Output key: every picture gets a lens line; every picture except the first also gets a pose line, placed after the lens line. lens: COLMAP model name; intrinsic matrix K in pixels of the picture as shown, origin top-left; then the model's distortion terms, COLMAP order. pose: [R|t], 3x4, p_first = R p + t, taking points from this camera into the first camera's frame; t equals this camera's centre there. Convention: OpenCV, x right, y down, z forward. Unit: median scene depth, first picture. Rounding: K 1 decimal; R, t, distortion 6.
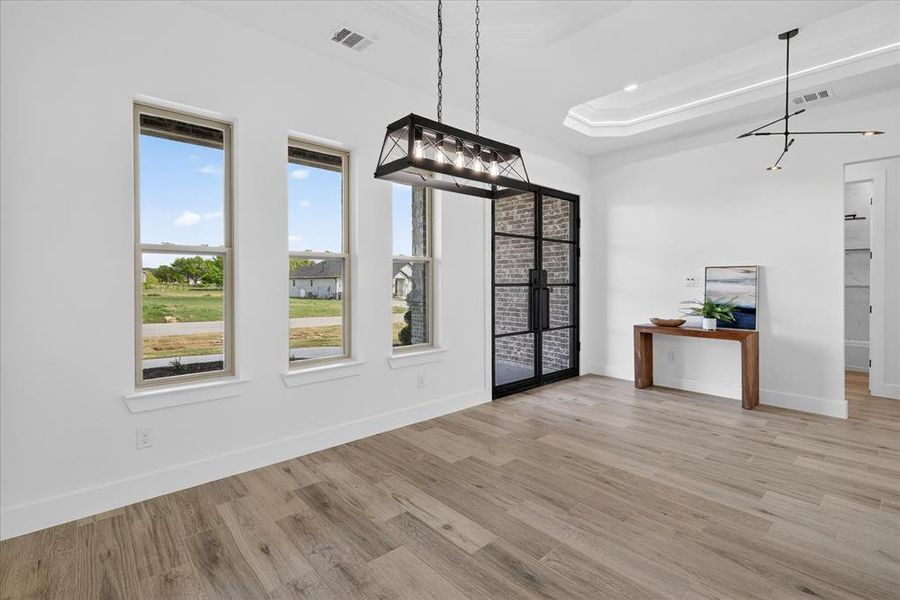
lens RADIAL K [[407.7, 0, 452.6], [0, 407.7, 302.6], [0, 0, 1]] dist [0.001929, 0.000244]
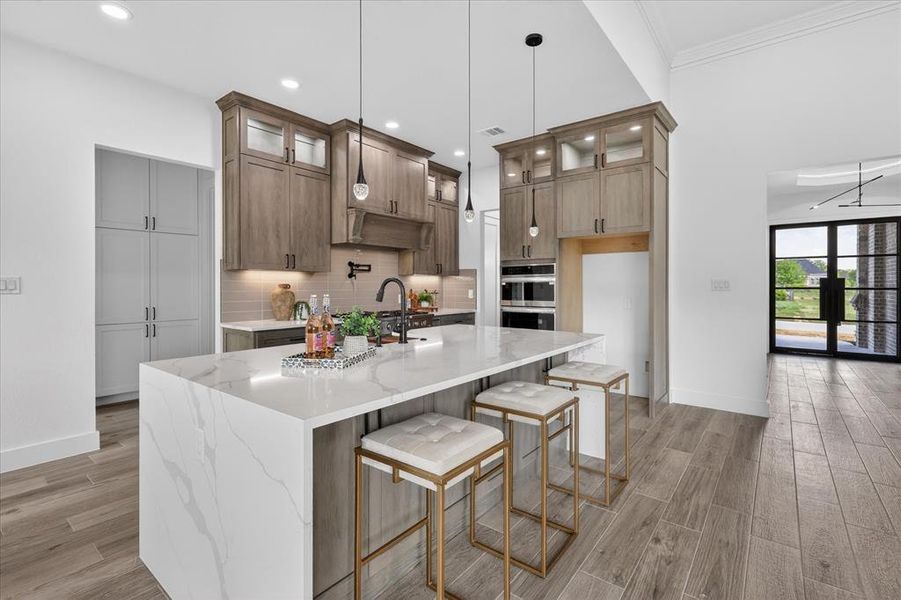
lens RADIAL K [[413.8, 0, 451.5], [0, 413.8, 287.0], [0, 0, 1]] dist [0.000939, -0.000420]
pose [[0.169952, 0.002715, -0.985449, 2.567123], [-0.045202, 0.998965, -0.005043, 0.039940], [0.984415, 0.045401, 0.169899, -1.027906]]
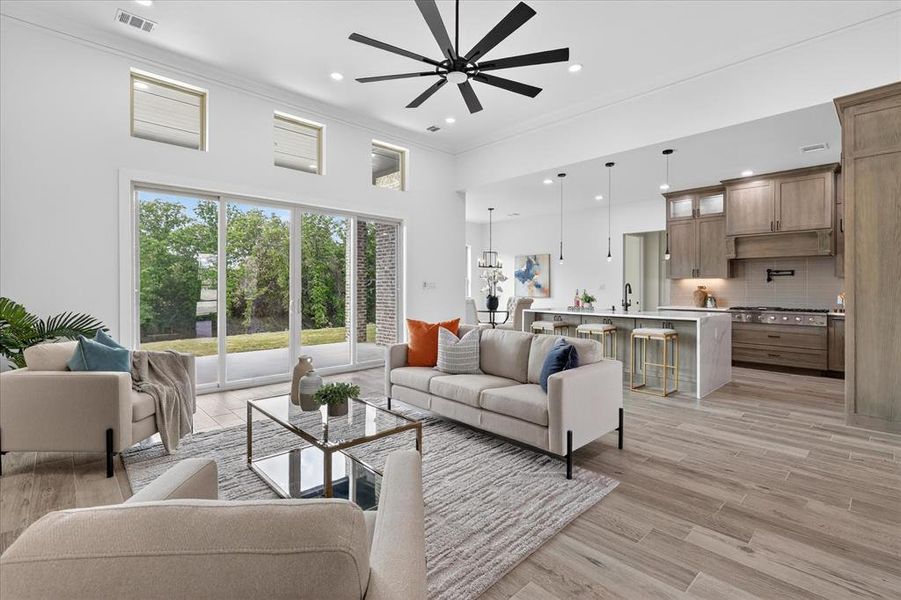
lens RADIAL K [[413.8, 0, 451.5], [0, 413.8, 287.0], [0, 0, 1]] dist [0.000939, -0.000420]
pose [[-0.999532, -0.004108, -0.030301, 2.622877], [-0.005462, 0.998984, 0.044744, -0.053517], [0.030086, 0.044889, -0.998539, 1.189468]]
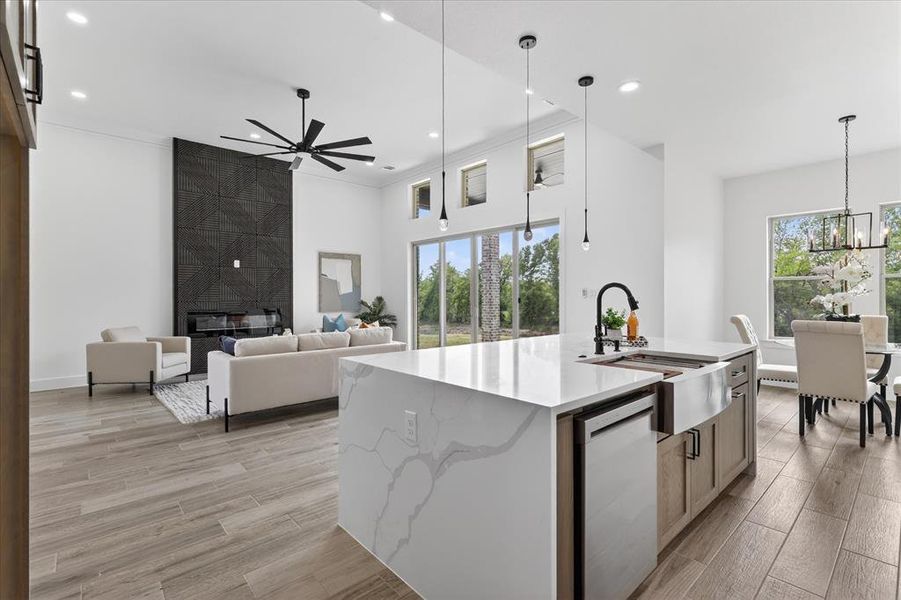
lens RADIAL K [[423.5, 0, 458.8], [0, 423.5, 295.9], [0, 0, 1]] dist [-0.001054, -0.000047]
pose [[-0.006696, -0.000552, 0.999977, 0.734313], [0.049770, 0.998760, 0.000884, 0.029141], [-0.998738, 0.049775, -0.006661, -0.679851]]
